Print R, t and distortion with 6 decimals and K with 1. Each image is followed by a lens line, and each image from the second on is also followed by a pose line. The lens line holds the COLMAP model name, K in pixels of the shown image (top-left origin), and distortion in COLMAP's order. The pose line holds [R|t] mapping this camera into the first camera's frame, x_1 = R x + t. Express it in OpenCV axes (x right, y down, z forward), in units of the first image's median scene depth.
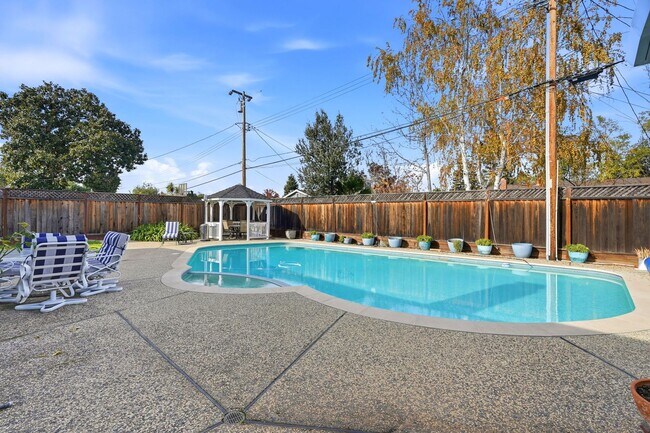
lens RADIAL K [[292.3, 0, 325.0], [0, 292.3, 216.5], [0, 0, 1]] dist [-0.000345, 0.000237]
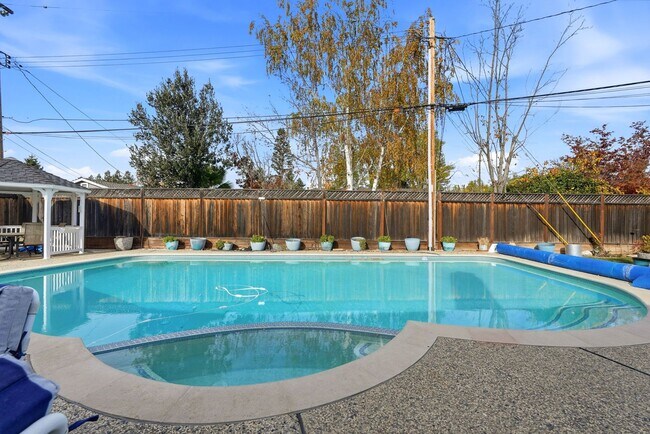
lens RADIAL K [[292.3, 0, 325.0], [0, 292.3, 217.0], [0, 0, 1]] dist [-0.000345, 0.000237]
pose [[0.761981, -0.006742, 0.647564, -0.217349], [0.004133, 0.999976, 0.005547, -0.000610], [-0.647586, -0.001551, 0.761991, 0.210738]]
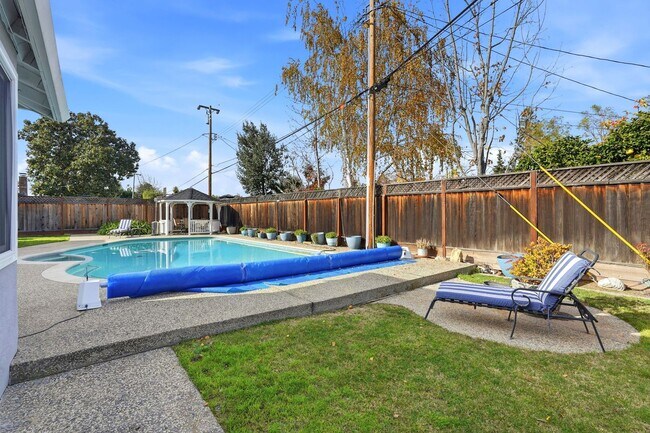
lens RADIAL K [[292.3, 0, 325.0], [0, 292.3, 216.5], [0, 0, 1]] dist [-0.000345, 0.000237]
pose [[0.987856, -0.007666, -0.155183, 0.463349], [0.007604, 0.999971, -0.000994, 0.011888], [0.155186, -0.000198, 0.987885, -0.078023]]
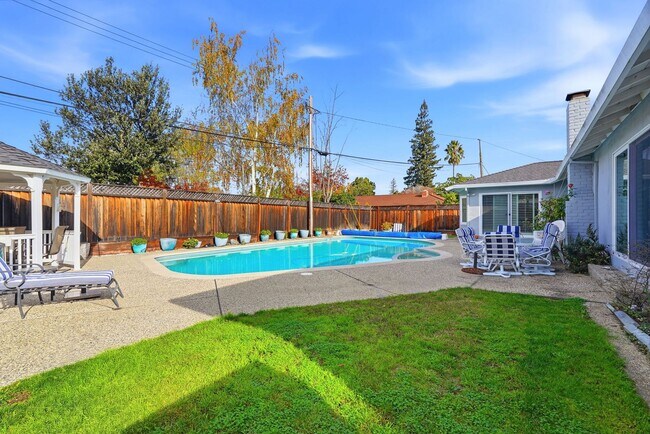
lens RADIAL K [[294.3, 0, 323.5], [0, 294.3, 214.8], [0, 0, 1]] dist [0.000460, 0.000582]
pose [[-0.092865, -0.003835, 0.995671, -0.761359], [0.001180, 0.999991, 0.003962, -0.007297], [-0.995678, 0.001543, -0.092859, 0.658454]]
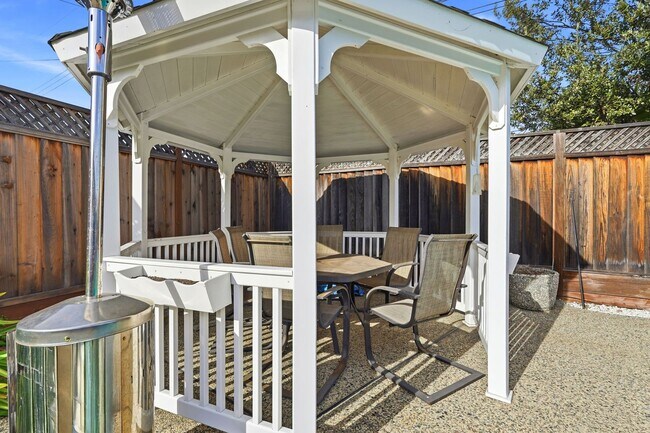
lens RADIAL K [[292.3, 0, 325.0], [0, 292.3, 216.5], [0, 0, 1]] dist [-0.000345, 0.000237]
pose [[0.959491, -0.011815, 0.281491, -0.371281], [0.009433, 0.999907, 0.009815, 0.001263], [-0.281580, -0.006762, 0.959514, 0.900575]]
